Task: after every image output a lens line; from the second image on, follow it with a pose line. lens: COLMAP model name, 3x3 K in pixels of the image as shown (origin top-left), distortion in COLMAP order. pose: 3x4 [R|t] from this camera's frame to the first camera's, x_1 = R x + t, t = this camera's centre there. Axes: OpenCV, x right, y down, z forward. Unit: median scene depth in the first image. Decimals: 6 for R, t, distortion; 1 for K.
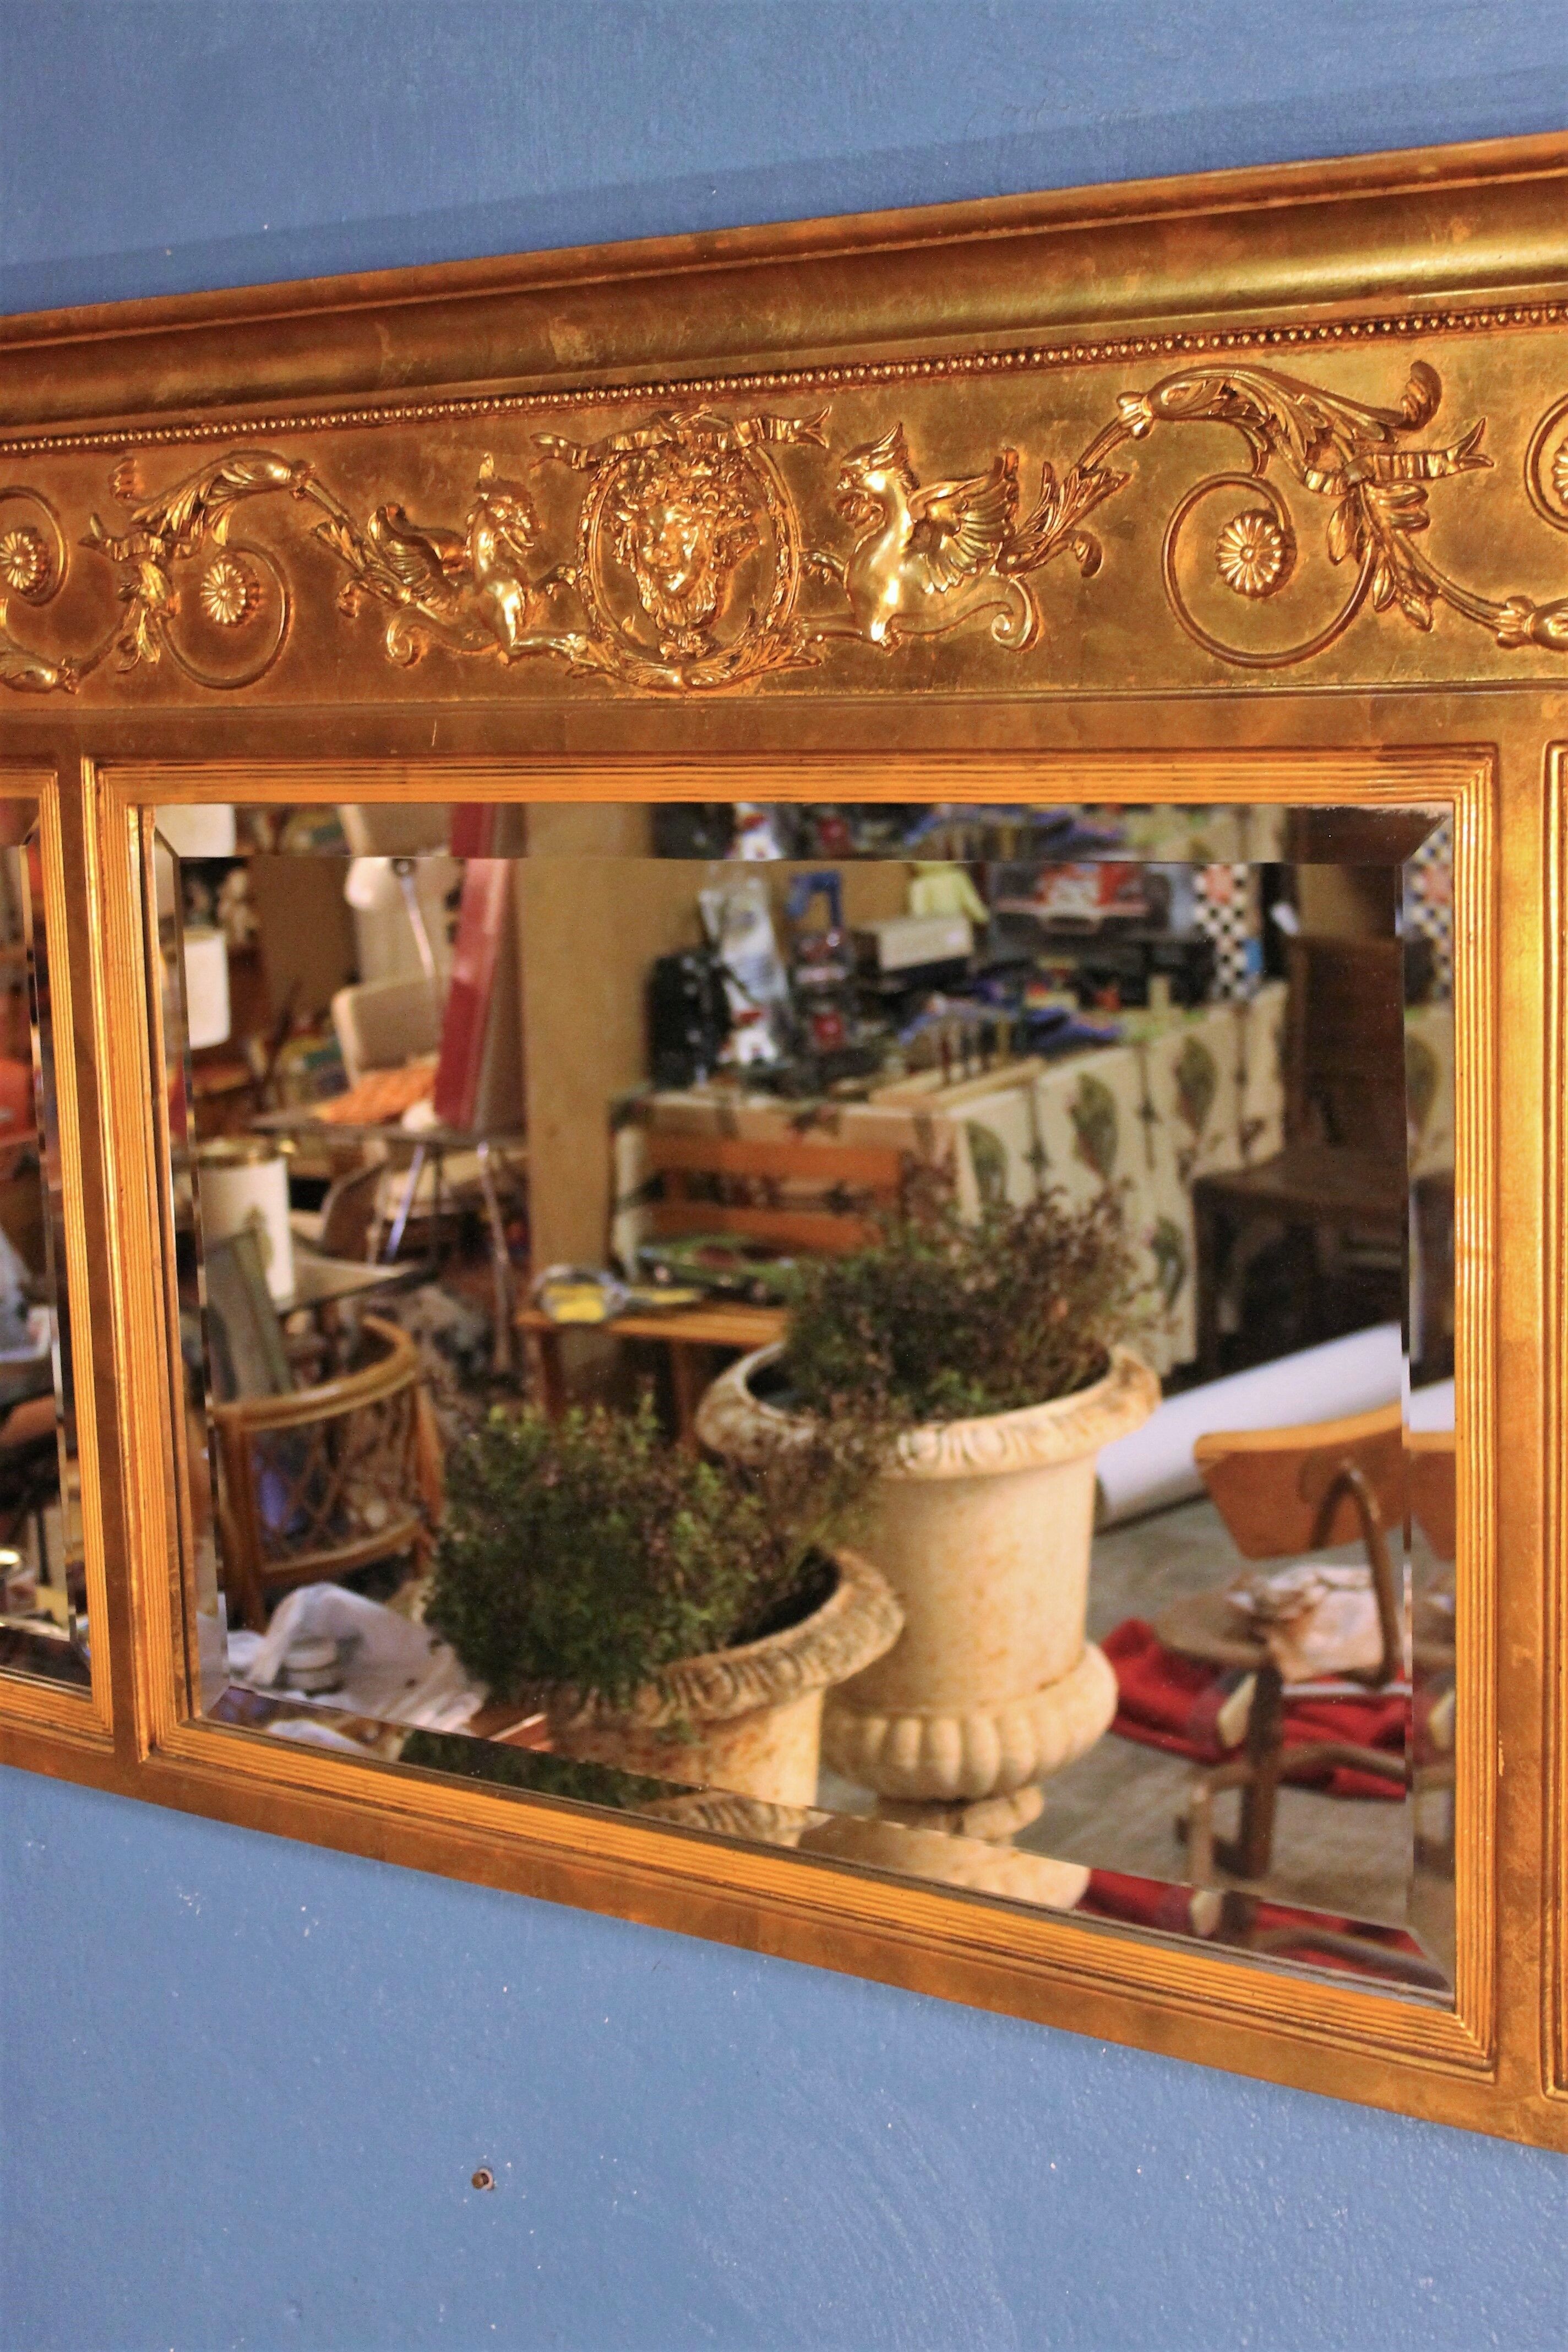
lens RADIAL K [[3541.4, 0, 784.0], [0, 3541.4, 1176.0], [0, 0, 1]] dist [-0.043446, 0.107123]
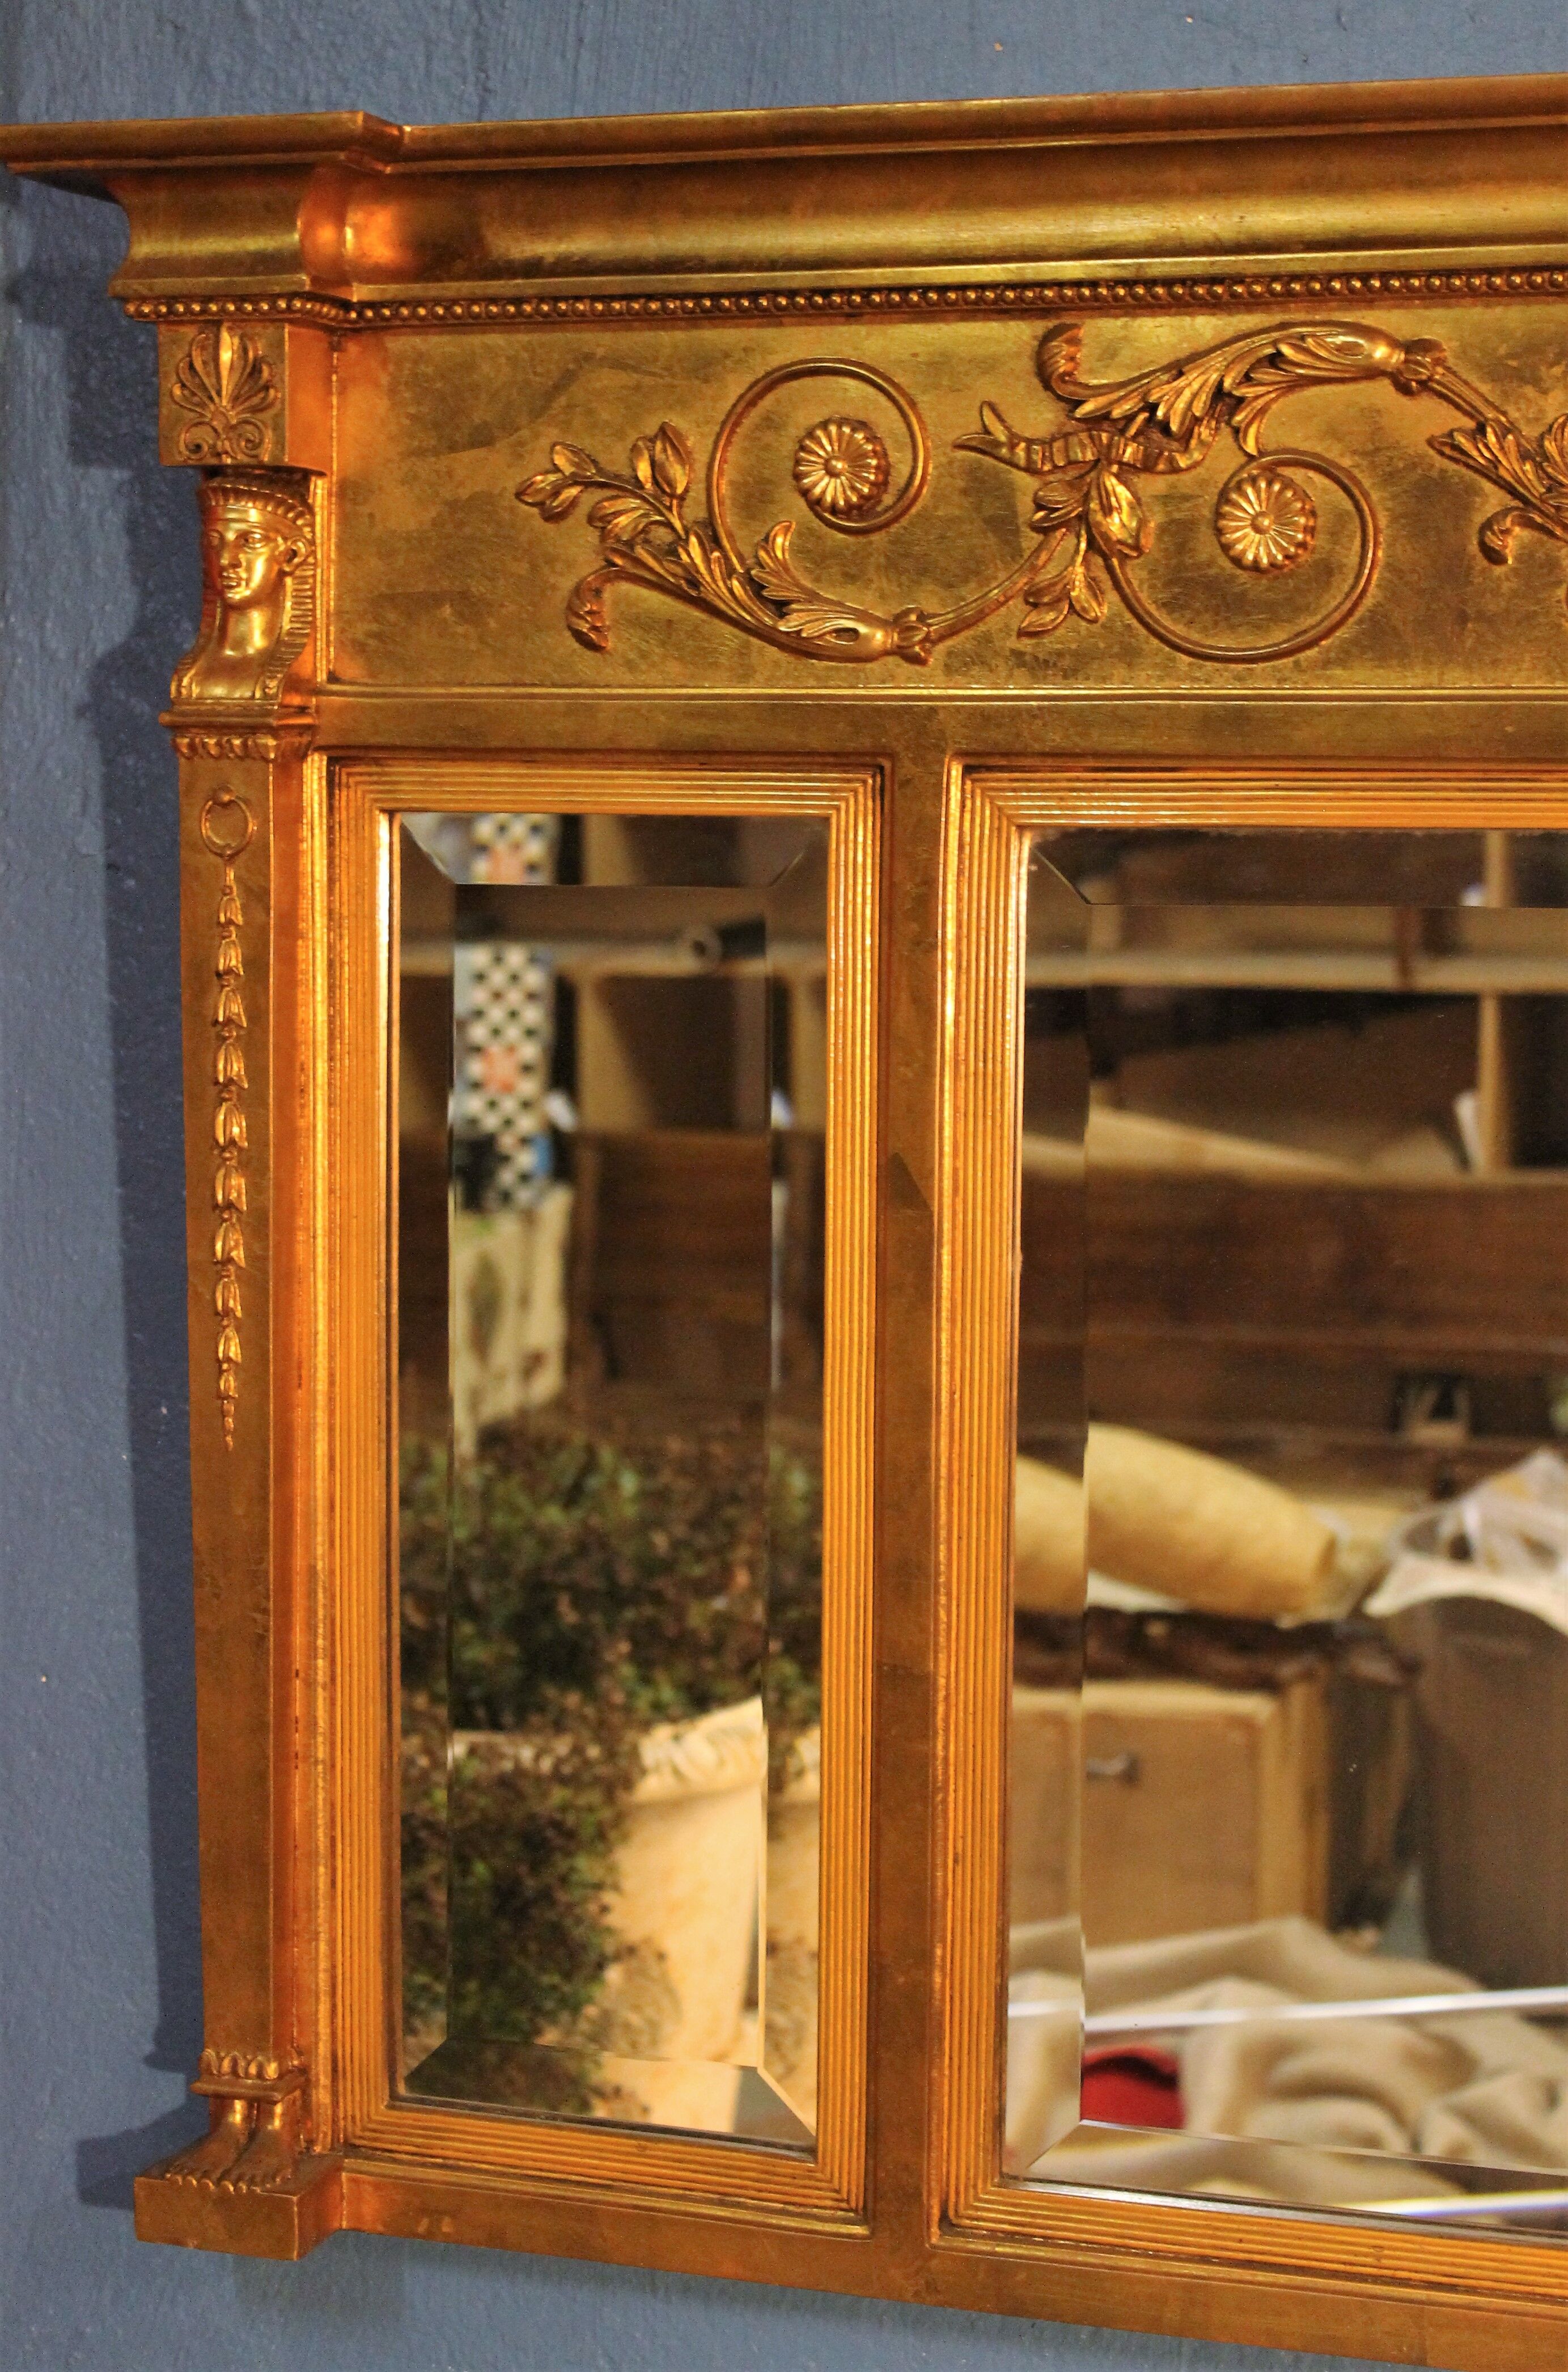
lens RADIAL K [[4103.1, 0, 784.0], [0, 4103.1, 1186.0], [0, 0, 1]] dist [-0.012251, -0.013623]
pose [[0.946996, 0.010099, 0.321088, -0.584576], [0.009359, 0.998214, -0.058999, 0.012658], [-0.321110, 0.058877, 0.945210, 0.324682]]
